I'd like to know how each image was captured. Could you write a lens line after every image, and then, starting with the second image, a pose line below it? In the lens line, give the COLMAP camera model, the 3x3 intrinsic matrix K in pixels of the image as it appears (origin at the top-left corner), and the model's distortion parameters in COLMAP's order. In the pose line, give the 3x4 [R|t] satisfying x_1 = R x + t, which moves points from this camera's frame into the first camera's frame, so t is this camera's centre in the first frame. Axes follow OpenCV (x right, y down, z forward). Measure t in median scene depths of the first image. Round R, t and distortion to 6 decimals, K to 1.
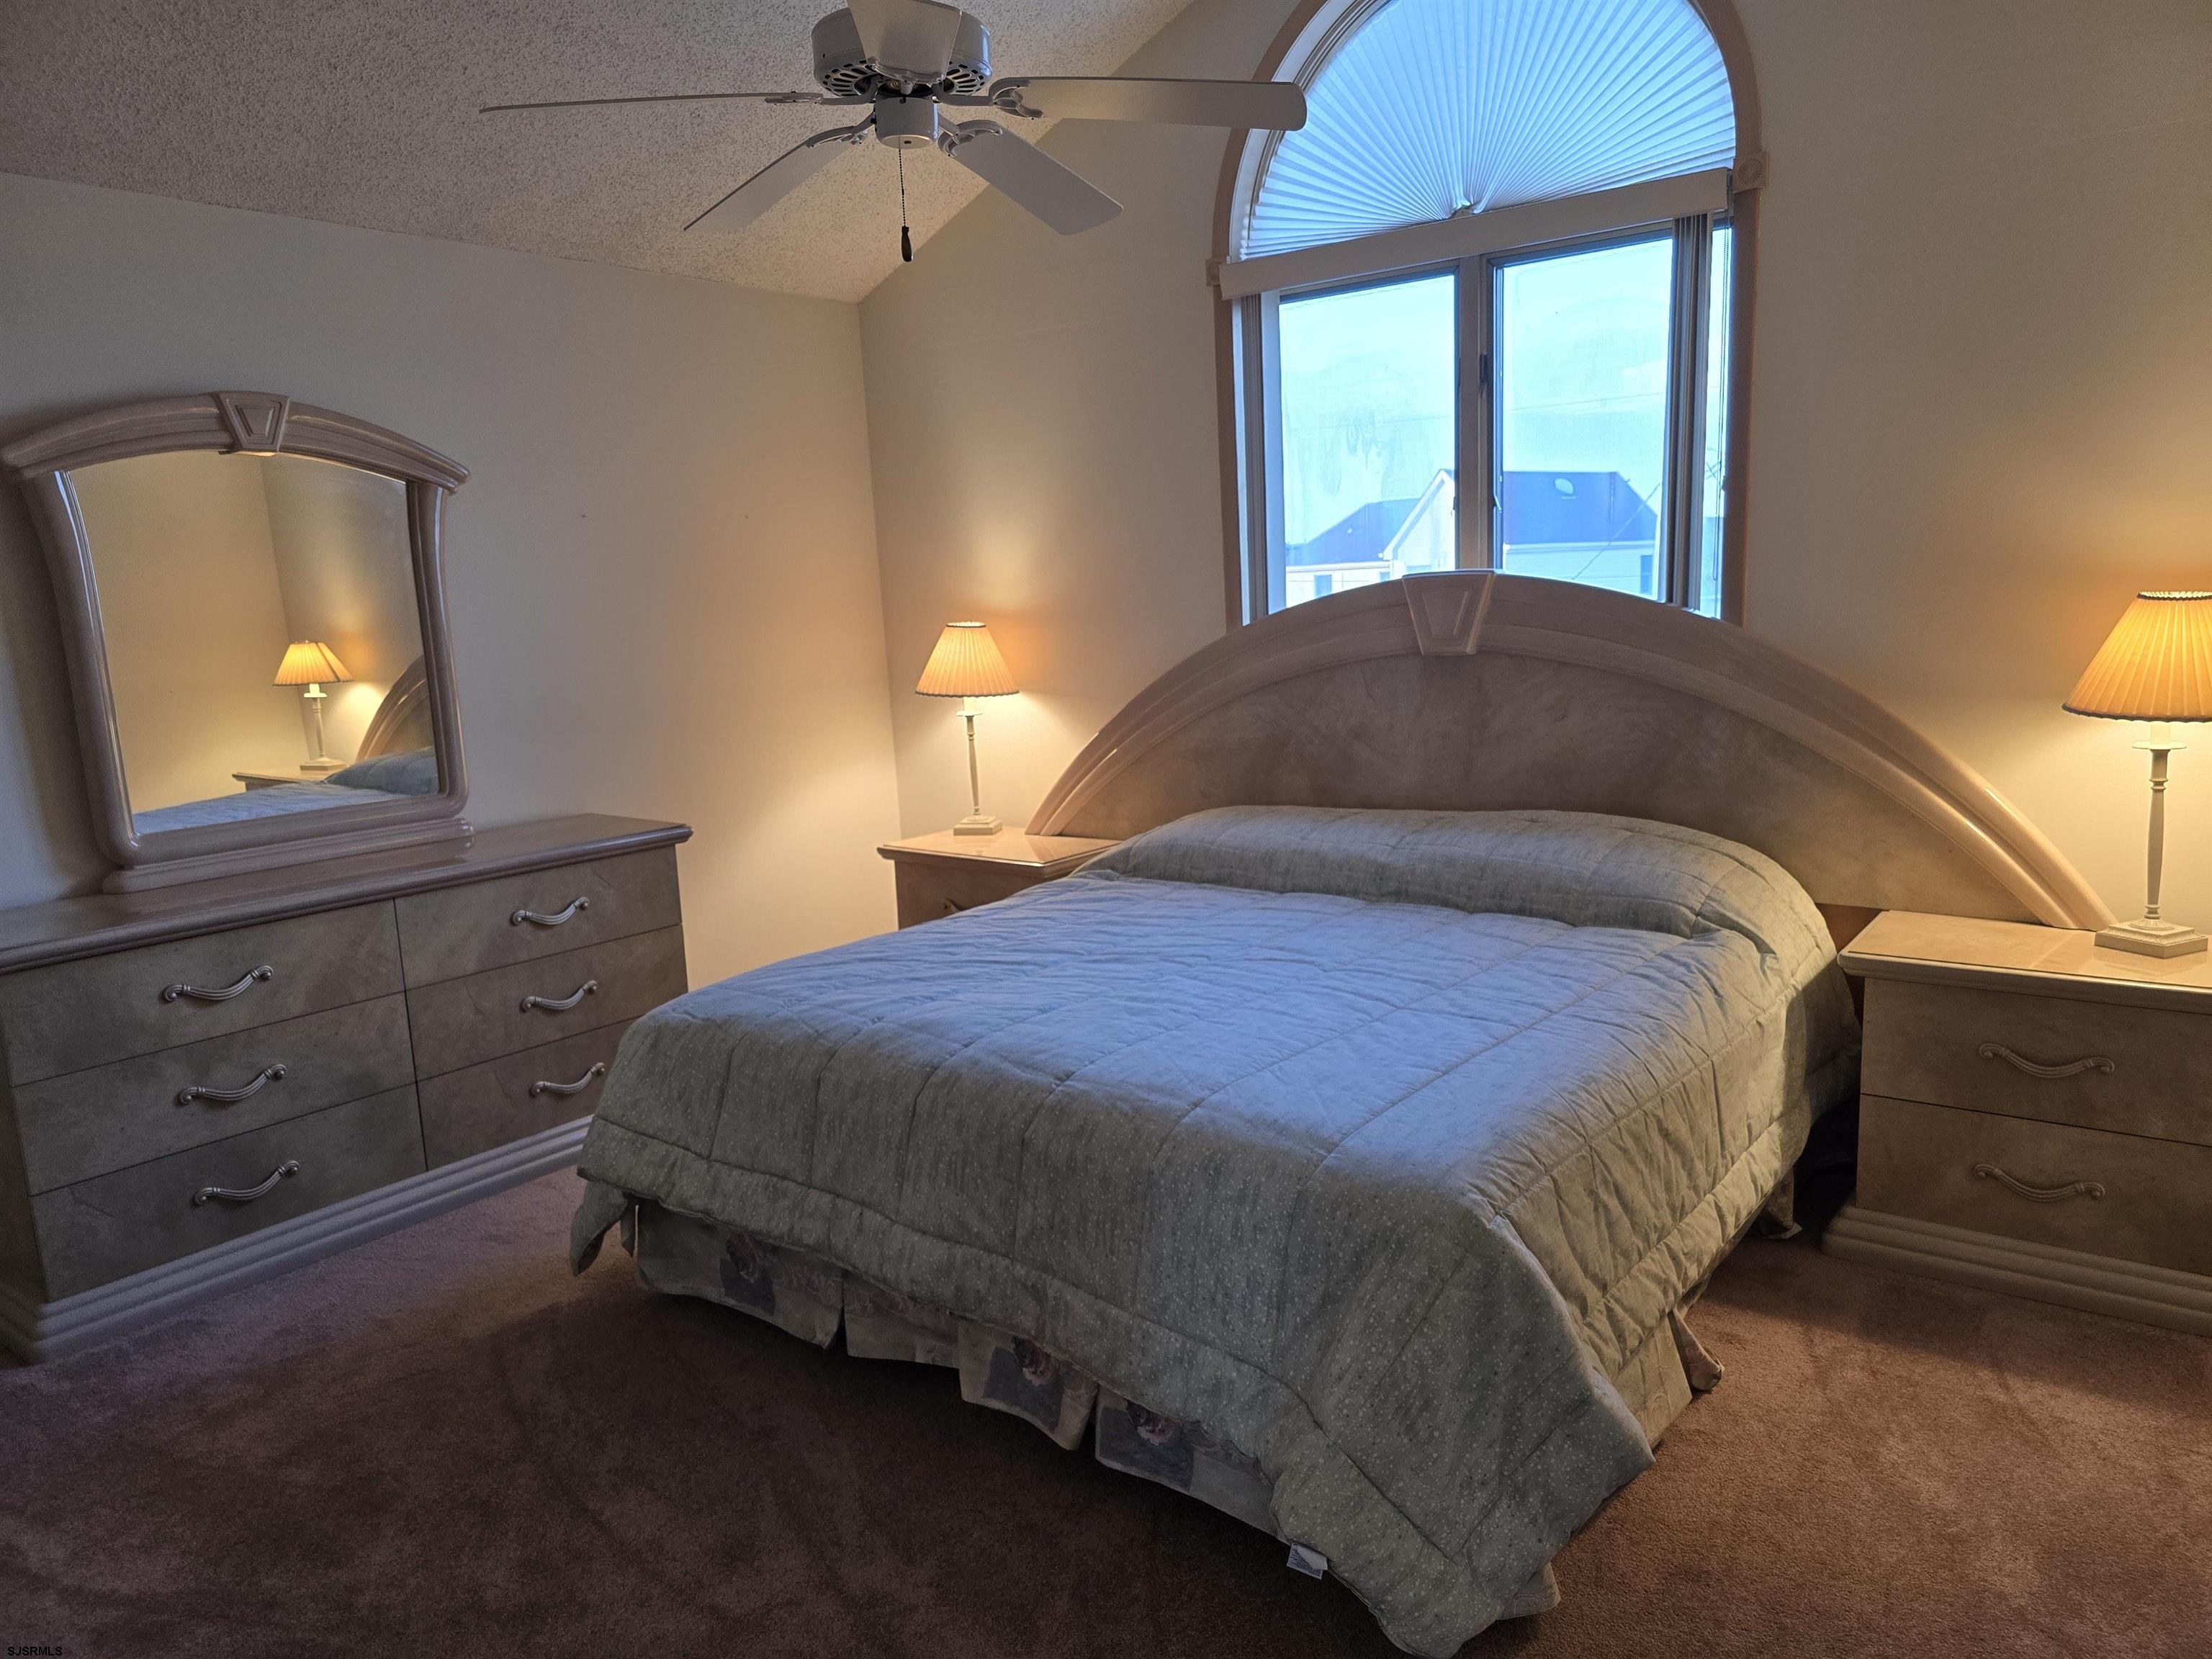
lens RADIAL K [[1483.0, 0, 1104.3], [0, 1483.0, 839.2], [0, 0, 1]] dist [0.066254, -0.060917]
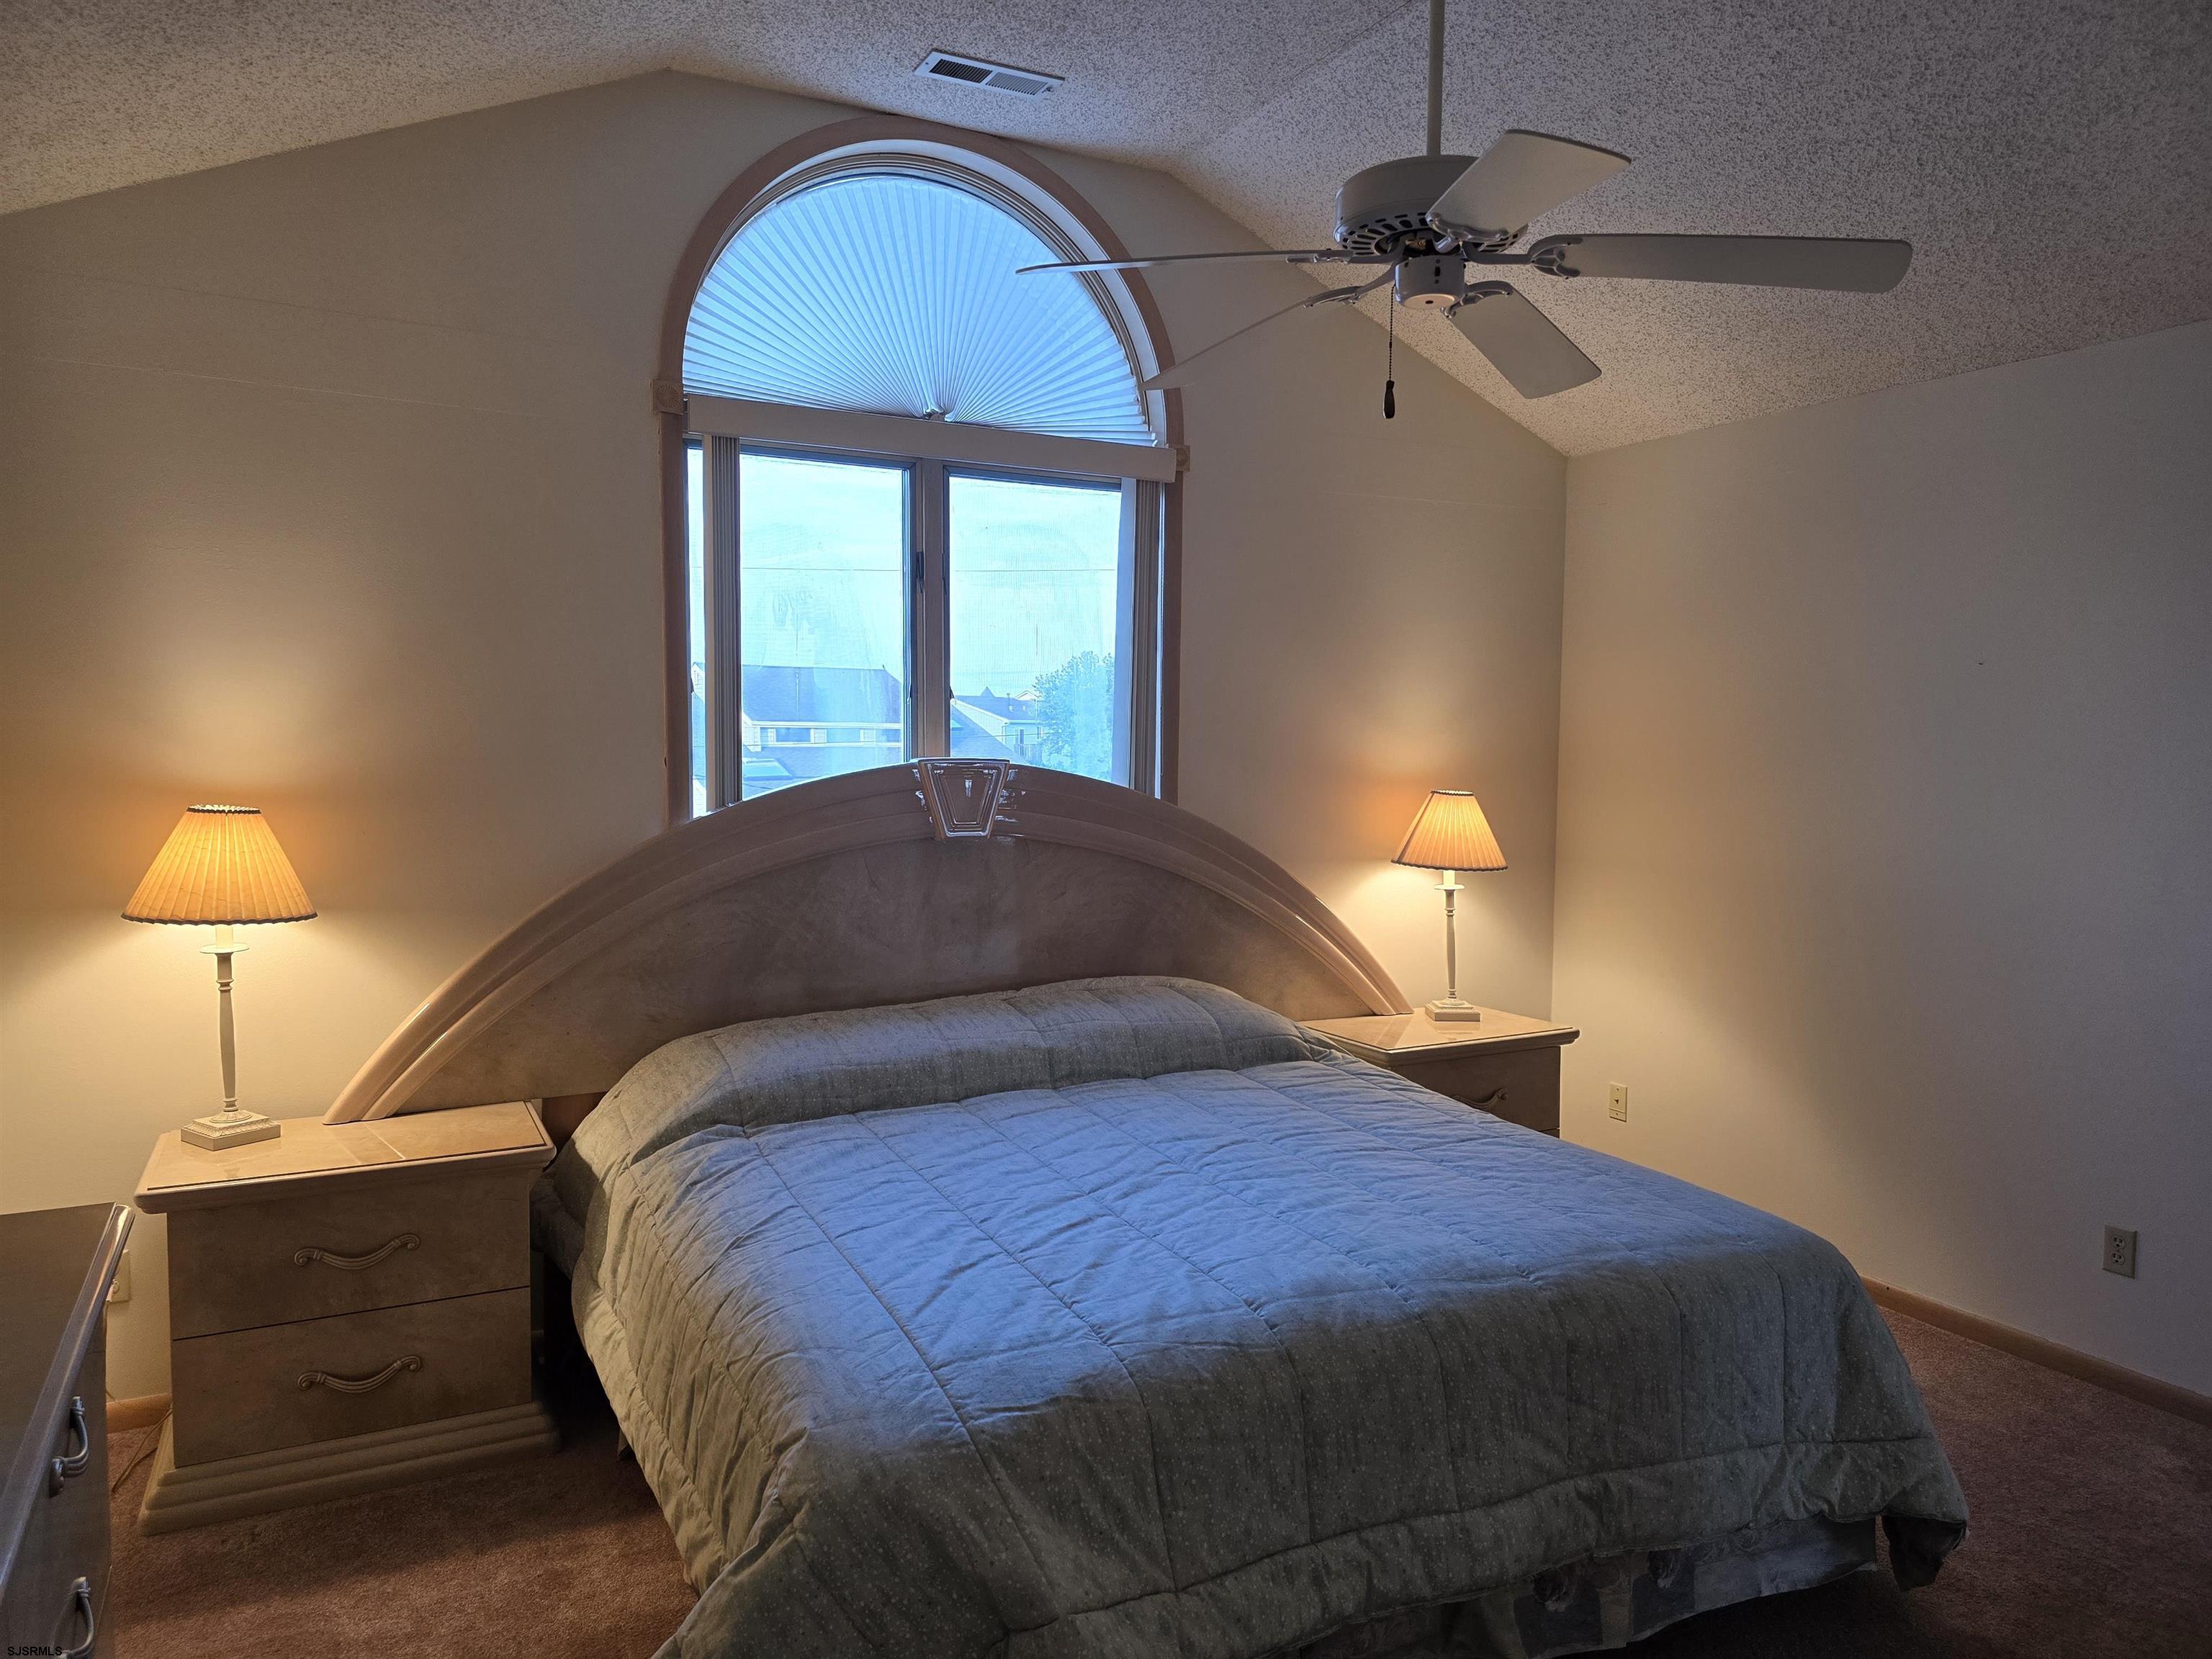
lens RADIAL K [[1483.0, 0, 1087.9], [0, 1483.0, 835.5], [0, 0, 1]] dist [0.066254, -0.060917]
pose [[0.426369, -0.018013, 0.904370, -0.747862], [0.130531, 0.990562, -0.041809, -0.086128], [-0.895082, 0.135875, 0.424696, 0.584121]]
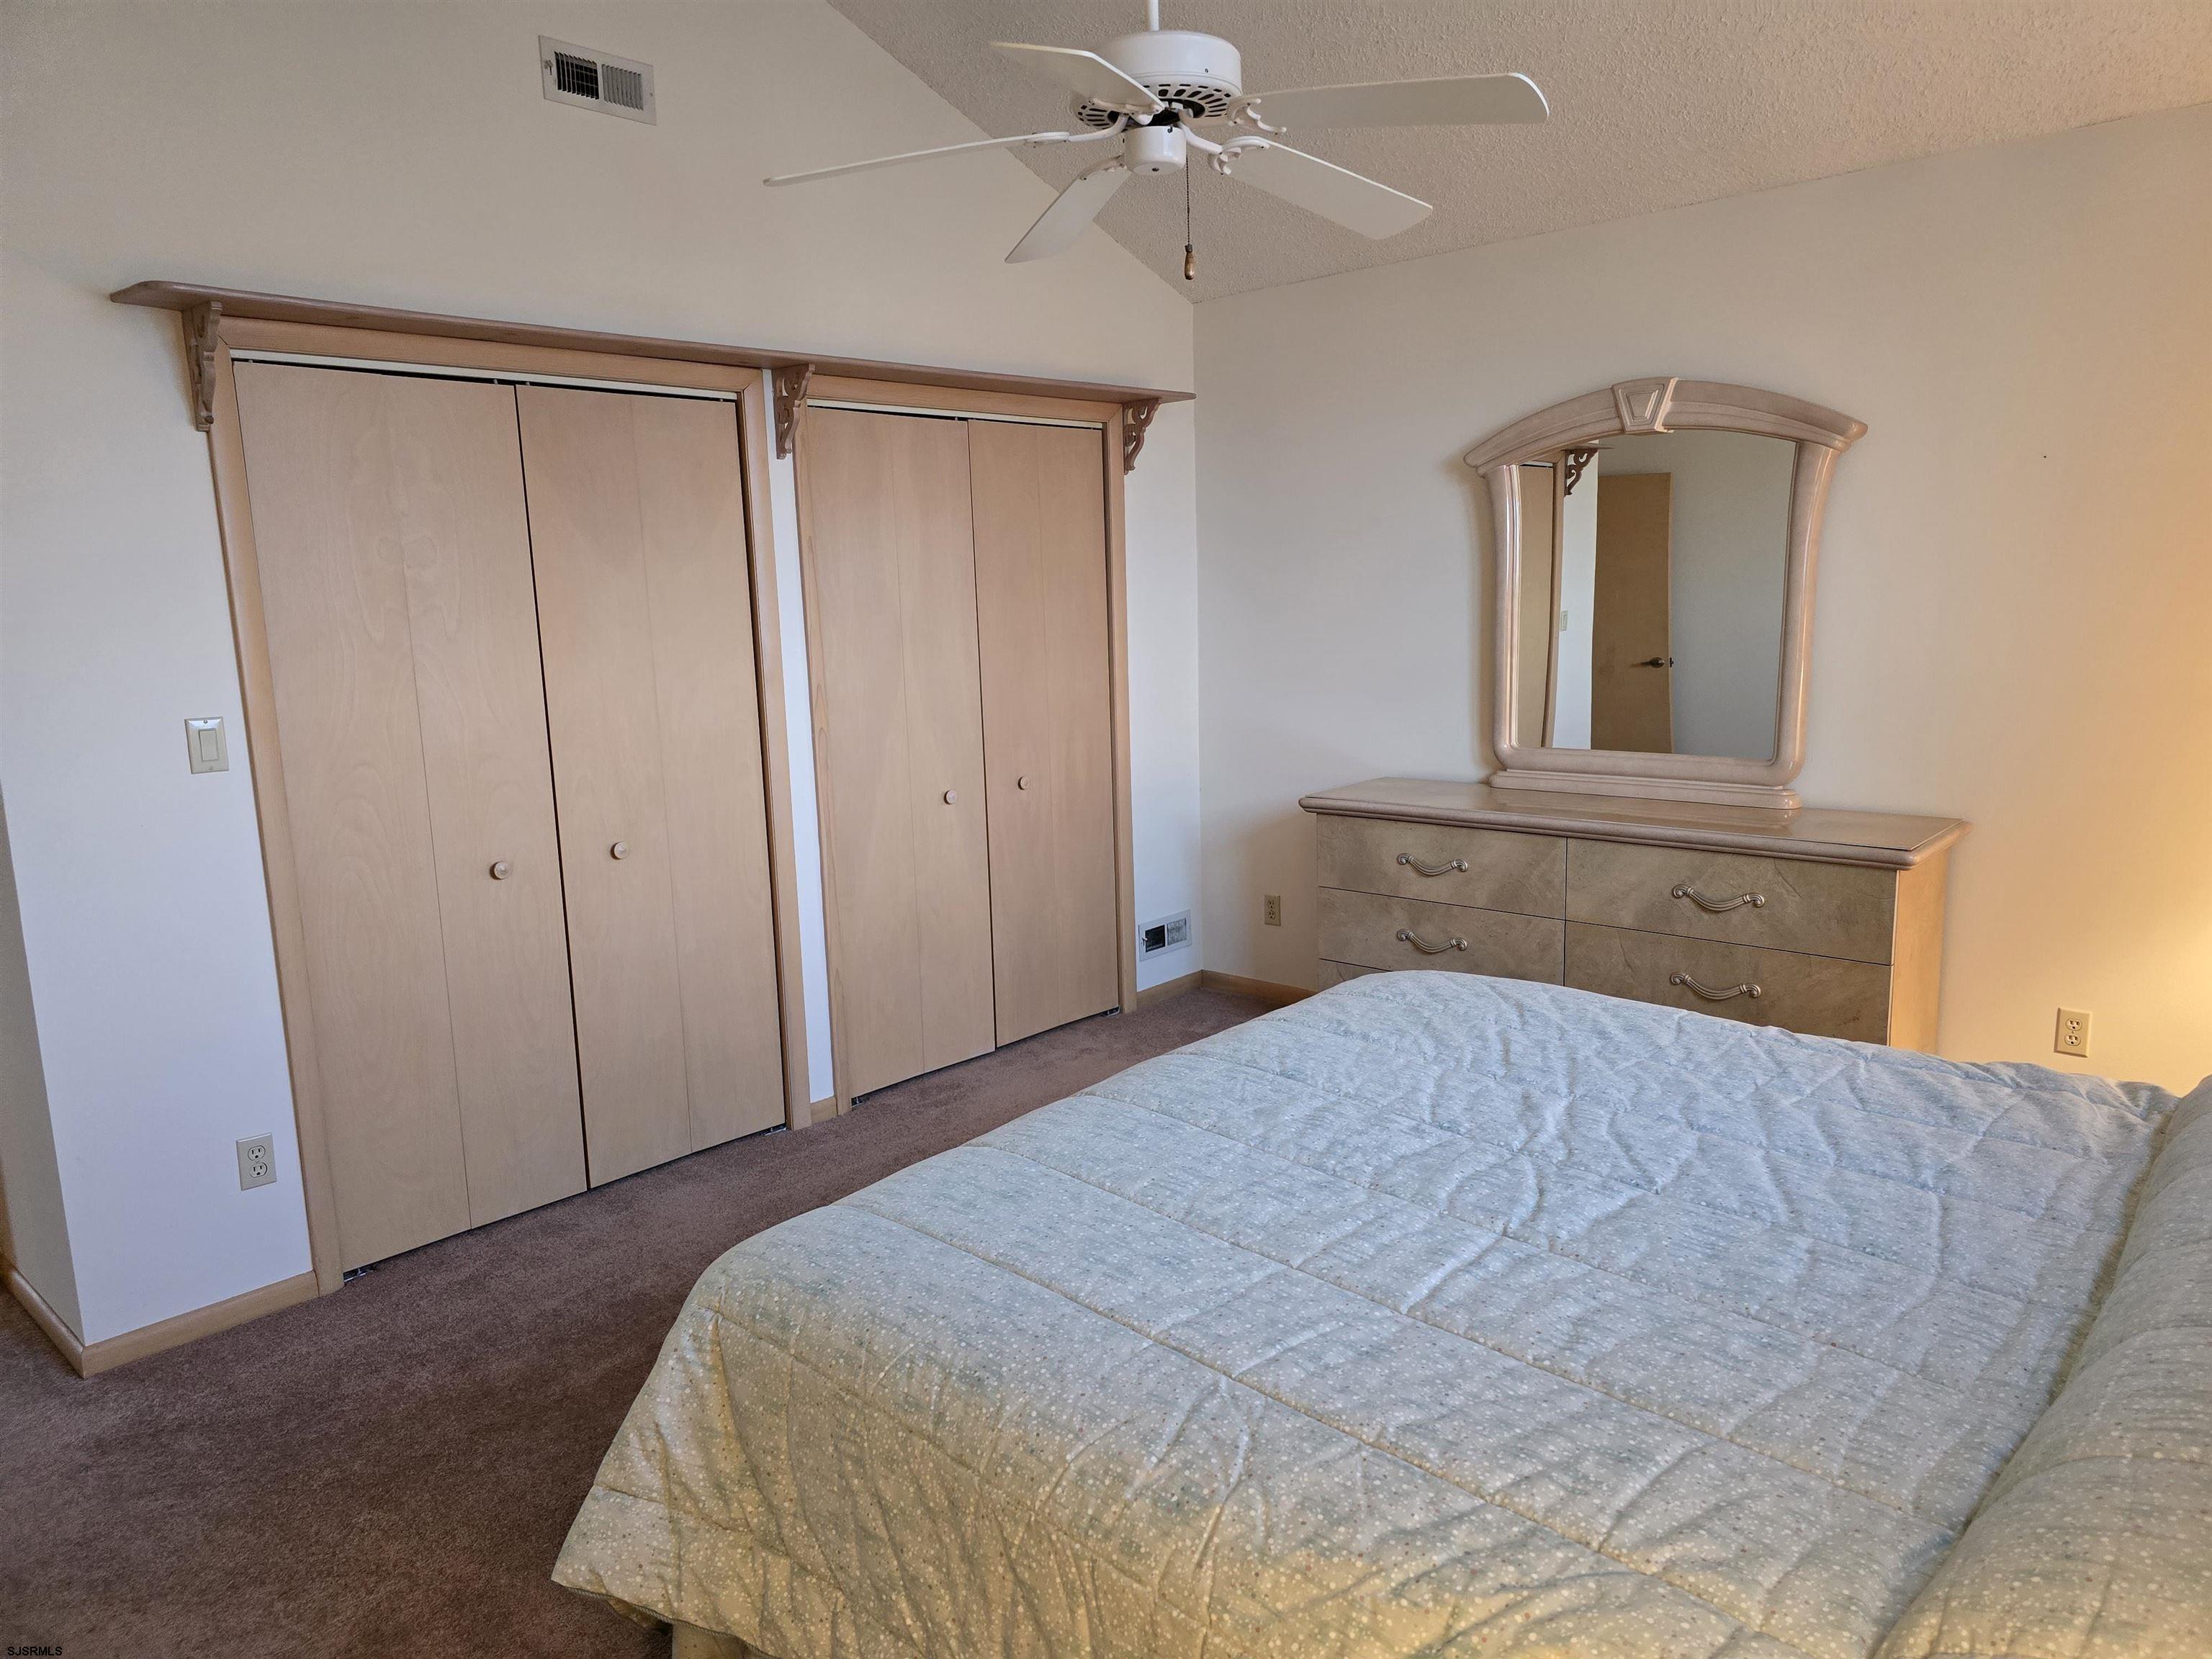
lens RADIAL K [[1483.0, 0, 1127.3], [0, 1483.0, 816.5], [0, 0, 1]] dist [0.066254, -0.060917]
pose [[-0.073902, 0.201736, -0.976648, 0.672262], [-0.135425, 0.968224, 0.210244, -0.174723], [0.988028, 0.147800, -0.044233, 0.762601]]
